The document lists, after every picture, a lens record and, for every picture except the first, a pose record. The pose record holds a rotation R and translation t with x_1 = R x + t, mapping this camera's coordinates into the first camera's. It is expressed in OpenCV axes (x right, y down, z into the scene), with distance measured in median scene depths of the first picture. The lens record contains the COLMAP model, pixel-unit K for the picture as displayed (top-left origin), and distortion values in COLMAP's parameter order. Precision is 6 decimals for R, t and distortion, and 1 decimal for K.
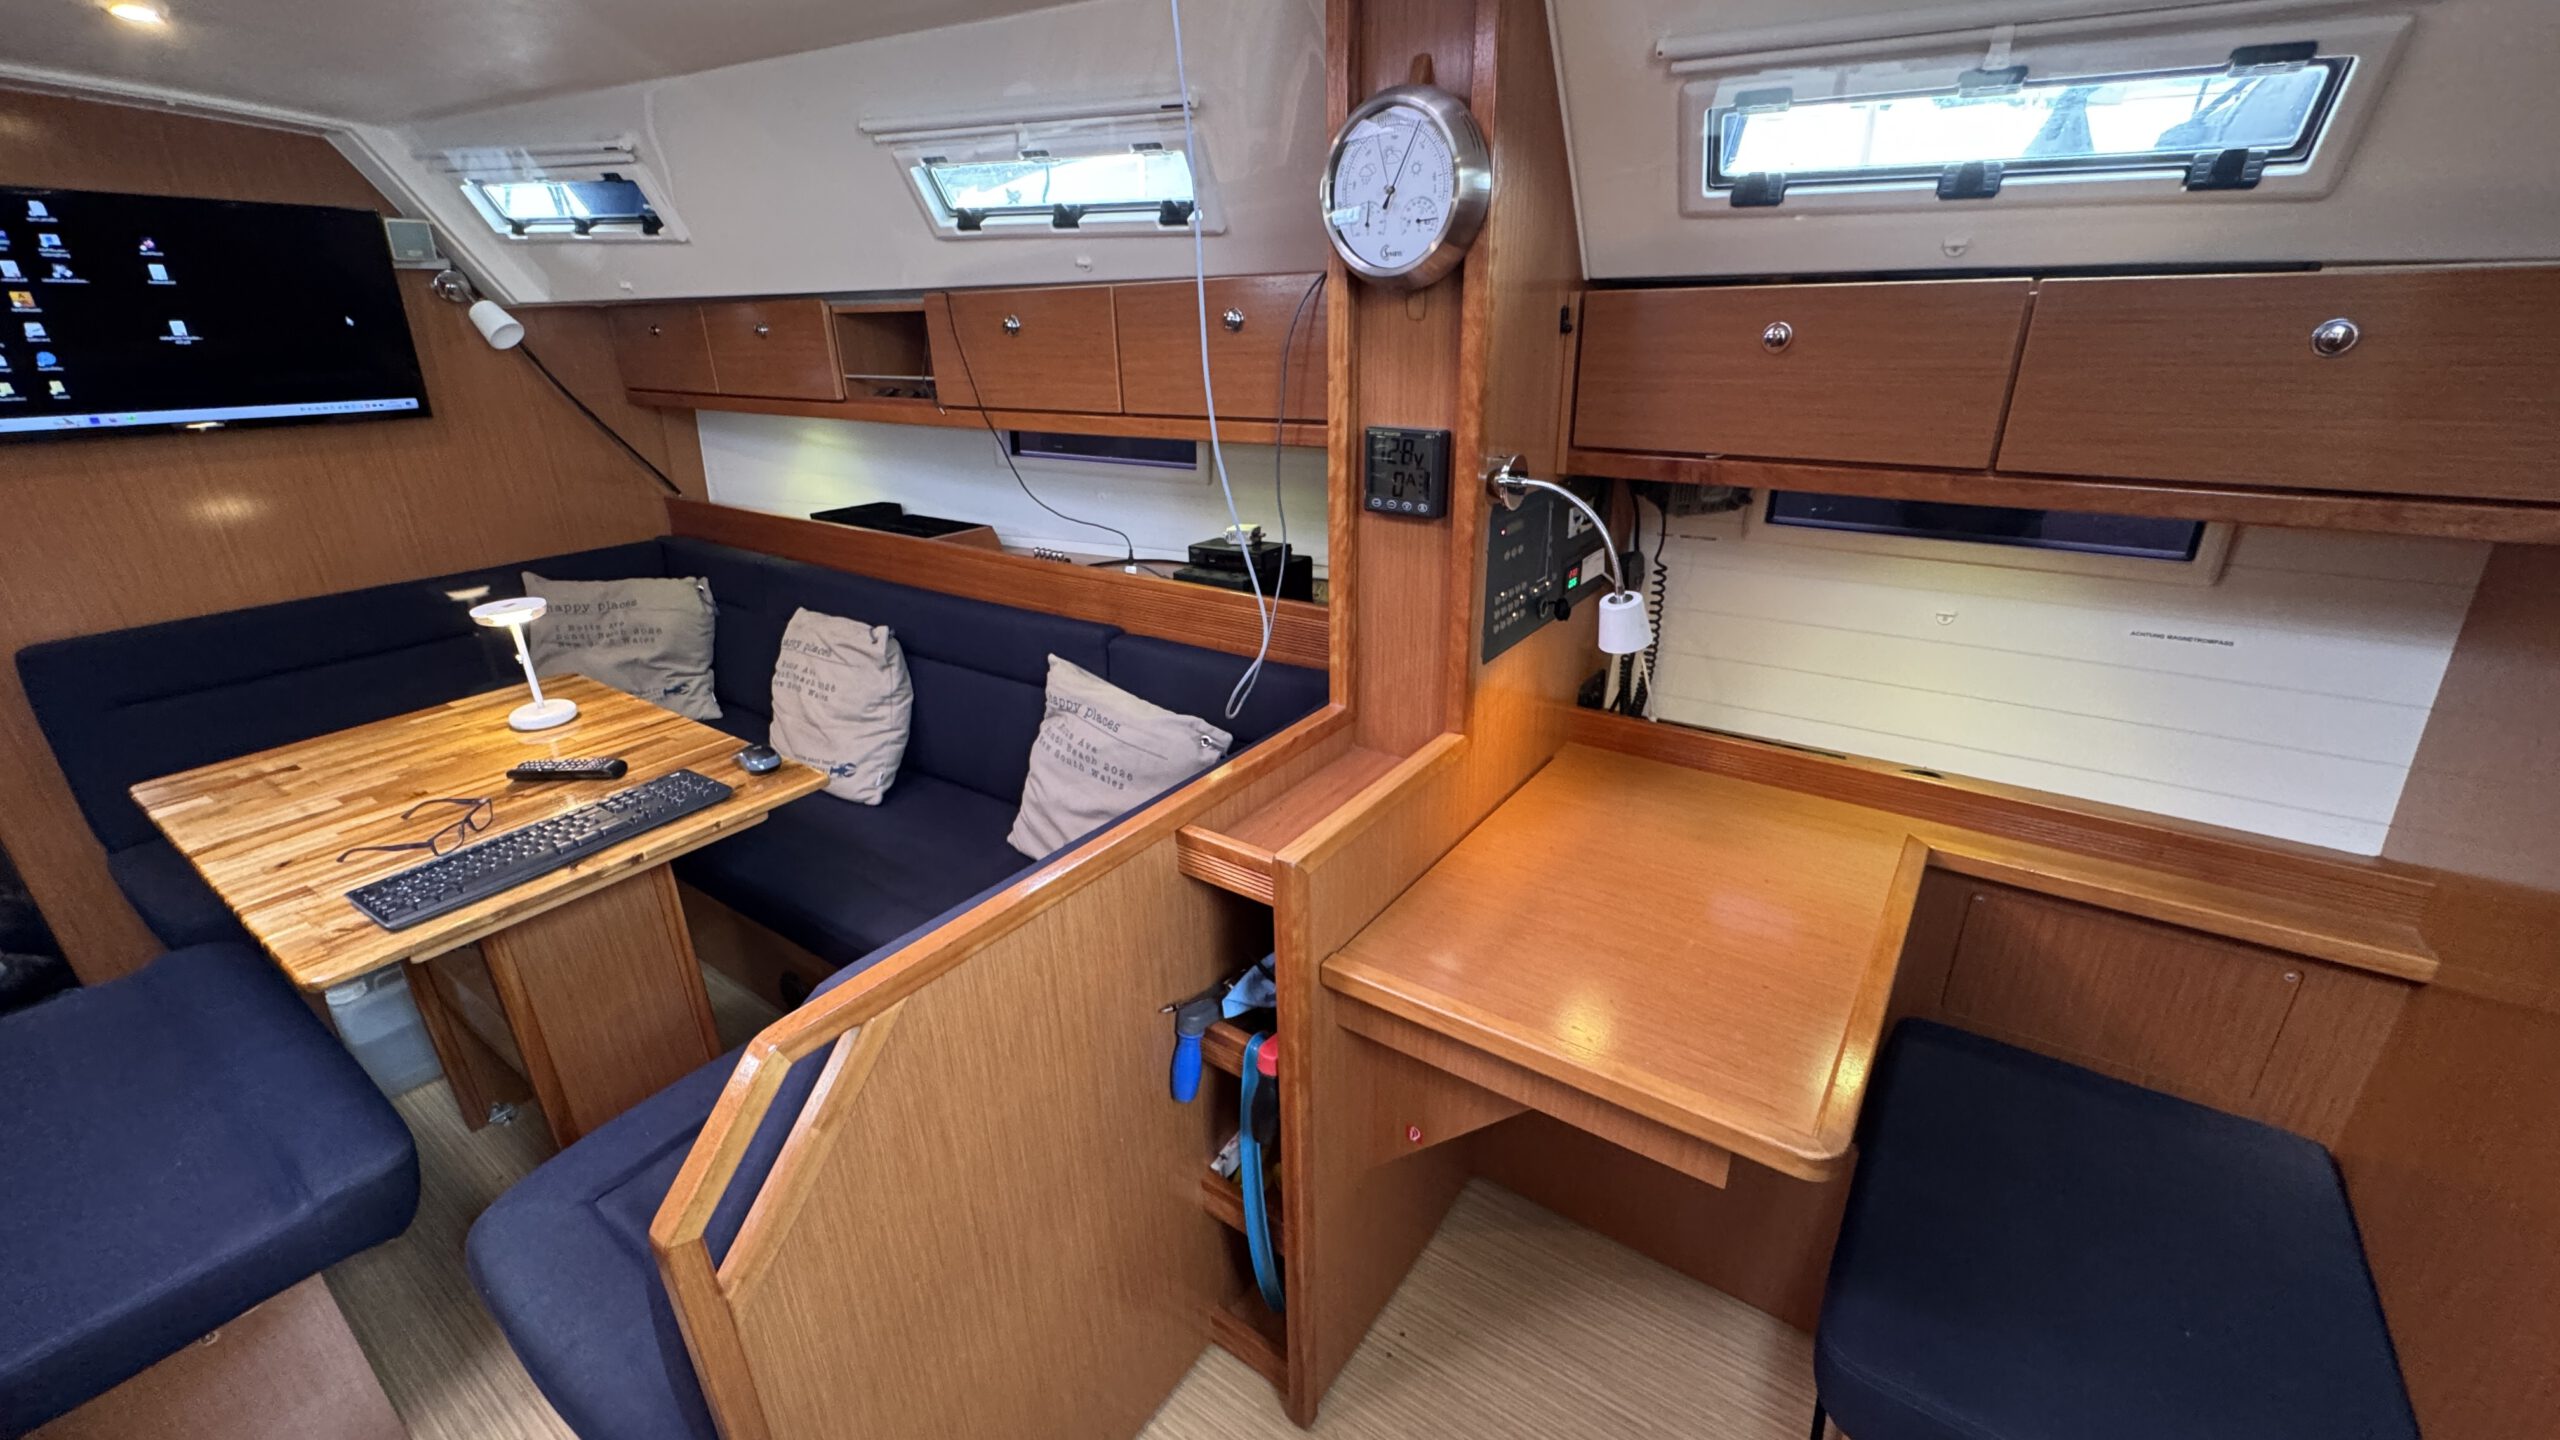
lens RADIAL K [[1033.9, 0, 1280.0], [0, 1033.9, 720.0], [0, 0, 1]] dist [-0.001429, -0.000209]
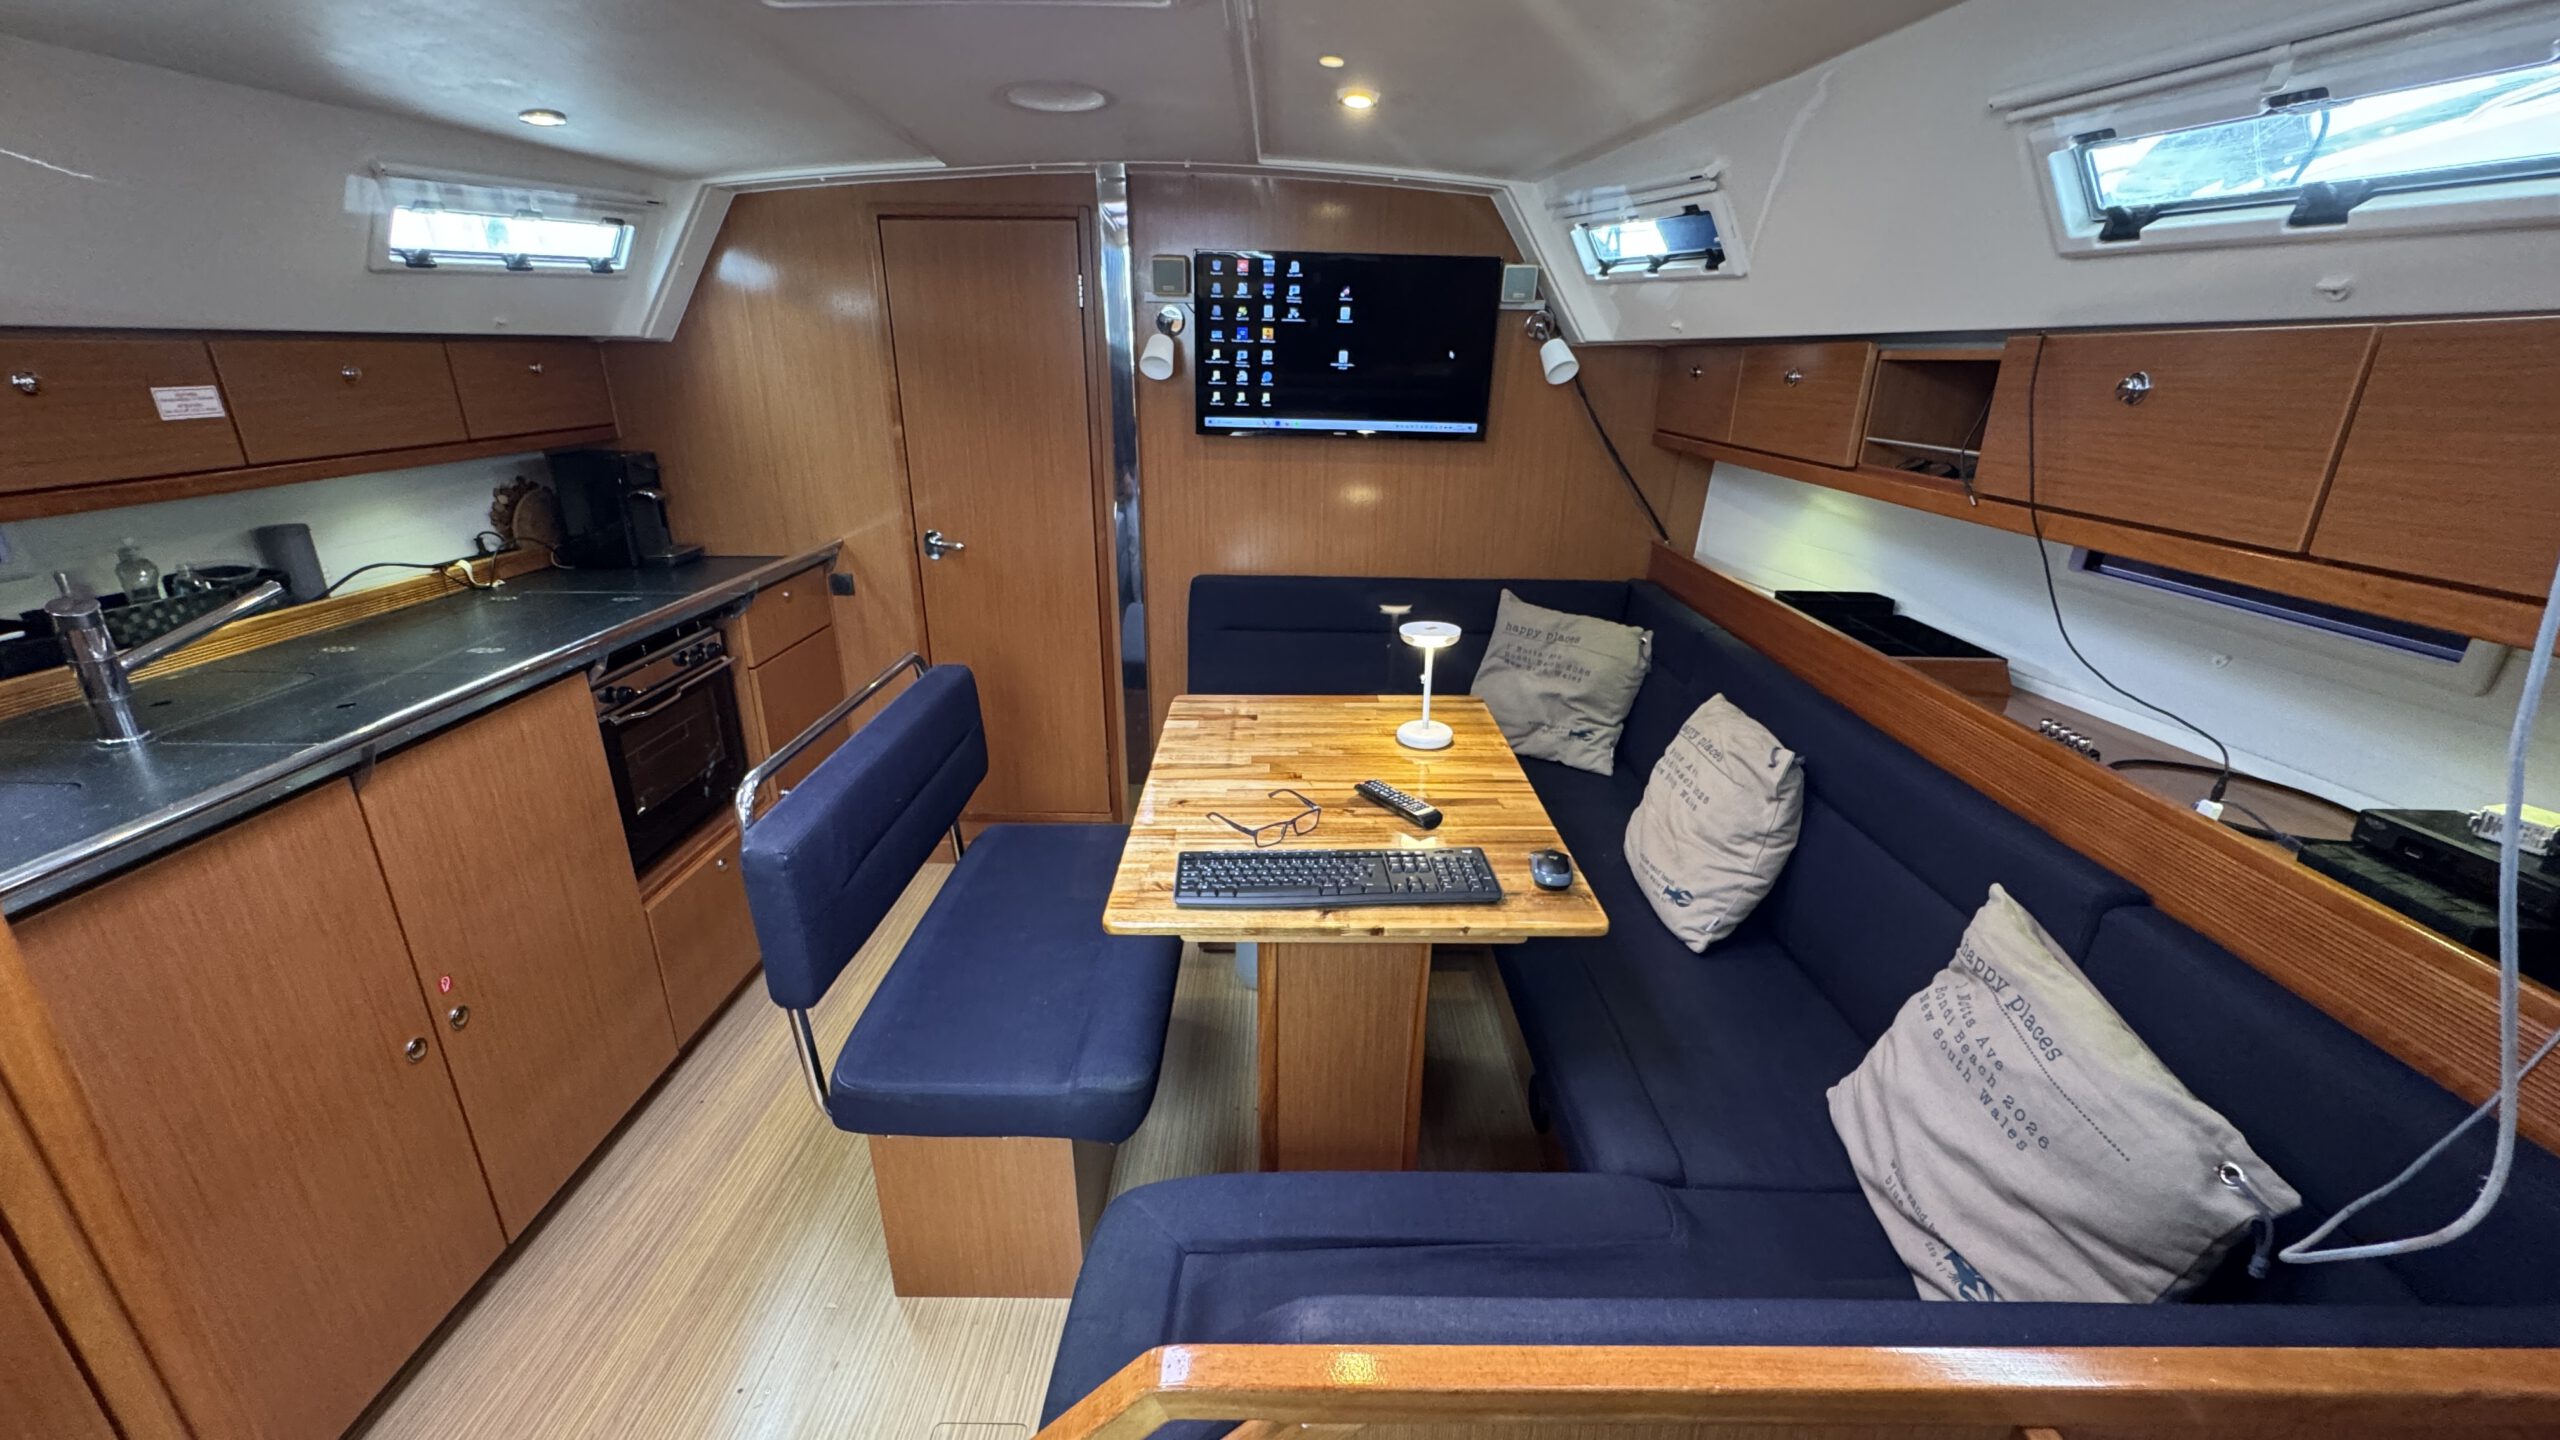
lens RADIAL K [[1012.9, 0, 1280.6], [0, 1012.9, 724.5], [0, 0, 1]] dist [-0.001954, -0.000962]
pose [[0.568619, 0.302318, -0.765033, -0.020146], [-0.319817, 0.938098, 0.133000, -0.097007], [0.757885, 0.169044, 0.630107, 0.233458]]
